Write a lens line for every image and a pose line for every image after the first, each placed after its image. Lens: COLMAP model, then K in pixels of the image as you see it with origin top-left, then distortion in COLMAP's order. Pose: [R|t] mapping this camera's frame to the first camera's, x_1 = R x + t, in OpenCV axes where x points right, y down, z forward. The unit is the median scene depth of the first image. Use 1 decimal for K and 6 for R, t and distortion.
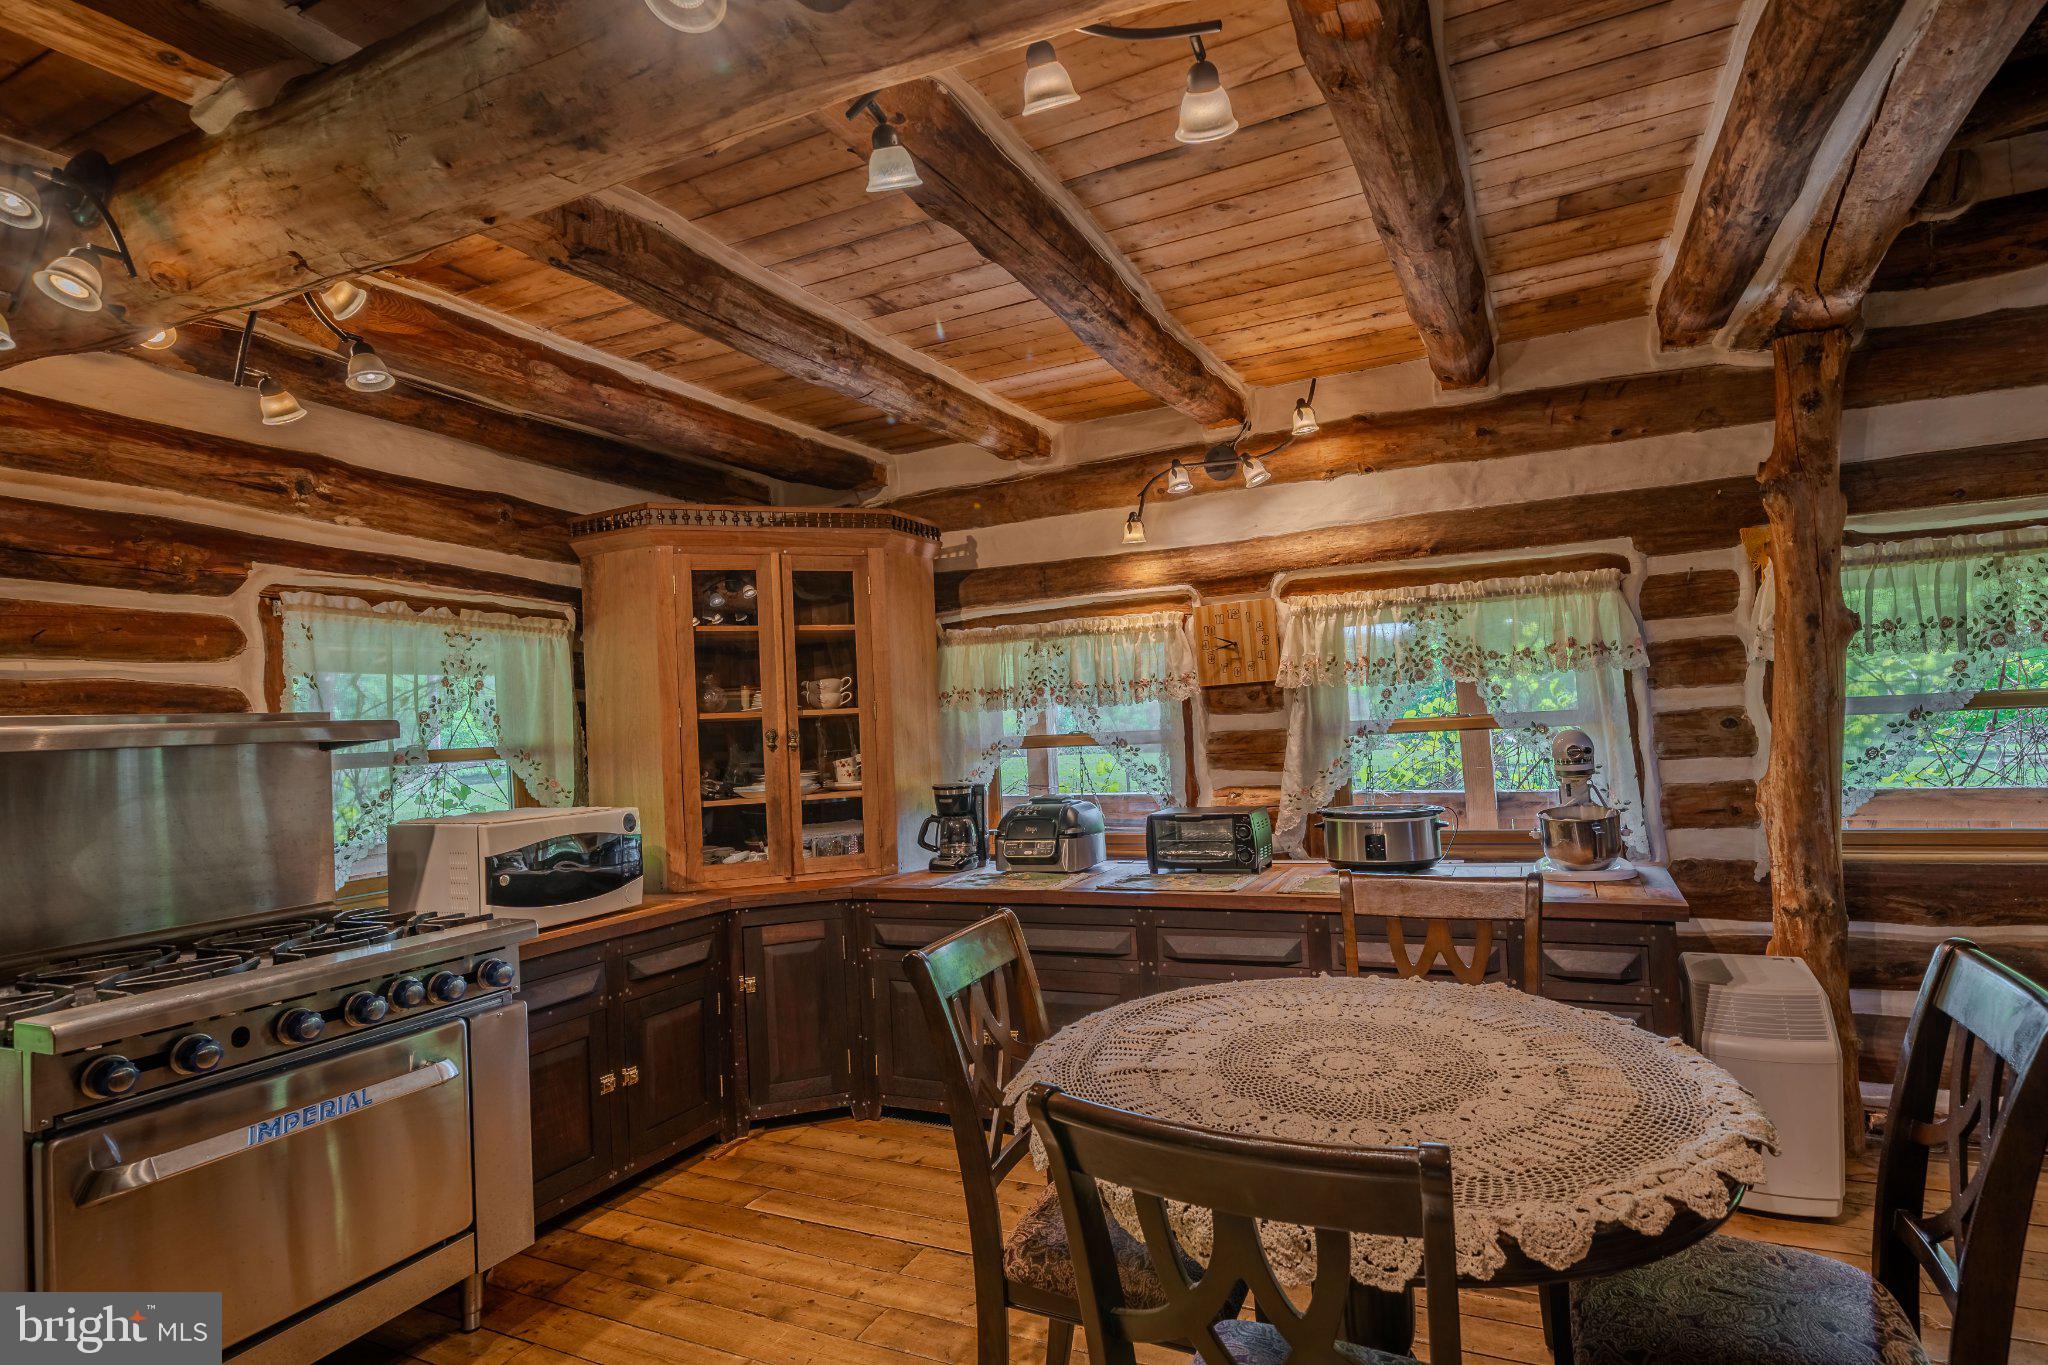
lens RADIAL K [[1066.9, 0, 1021.2], [0, 1066.9, 686.7], [0, 0, 1]] dist [0.004712, -0.000895]
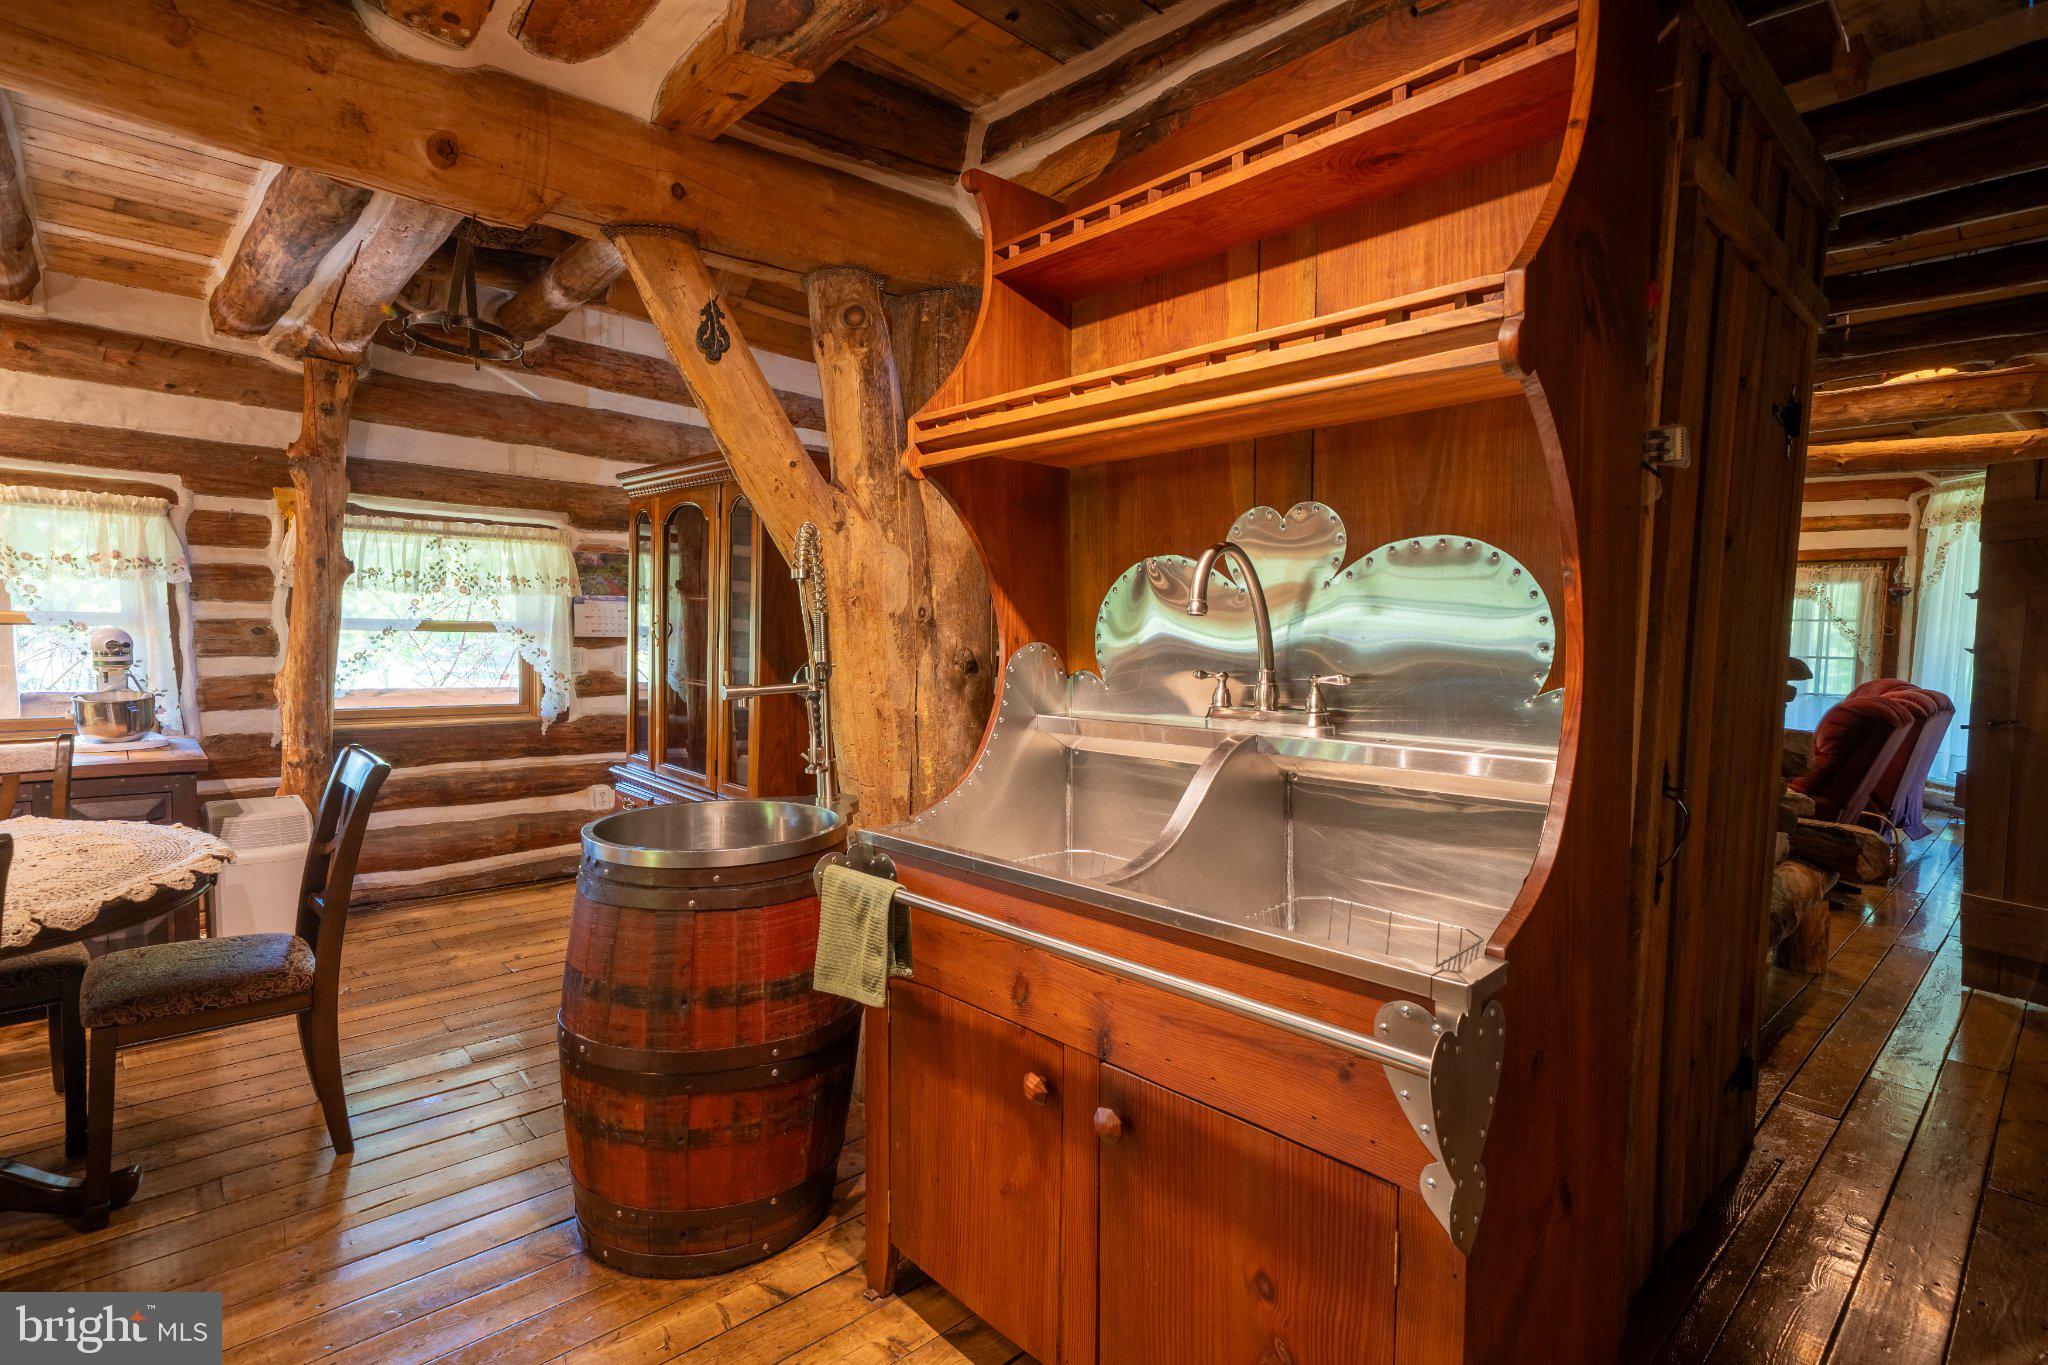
lens RADIAL K [[999.6, 0, 1022.0], [0, 999.6, 687.0], [0, 0, 1]] dist [0.016268, 0.003986]
pose [[0.361976, 0.005987, 0.932168, -0.178067], [-0.074605, 0.996958, 0.022567, 0.004363], [-0.929197, -0.077713, 0.361322, -0.368817]]
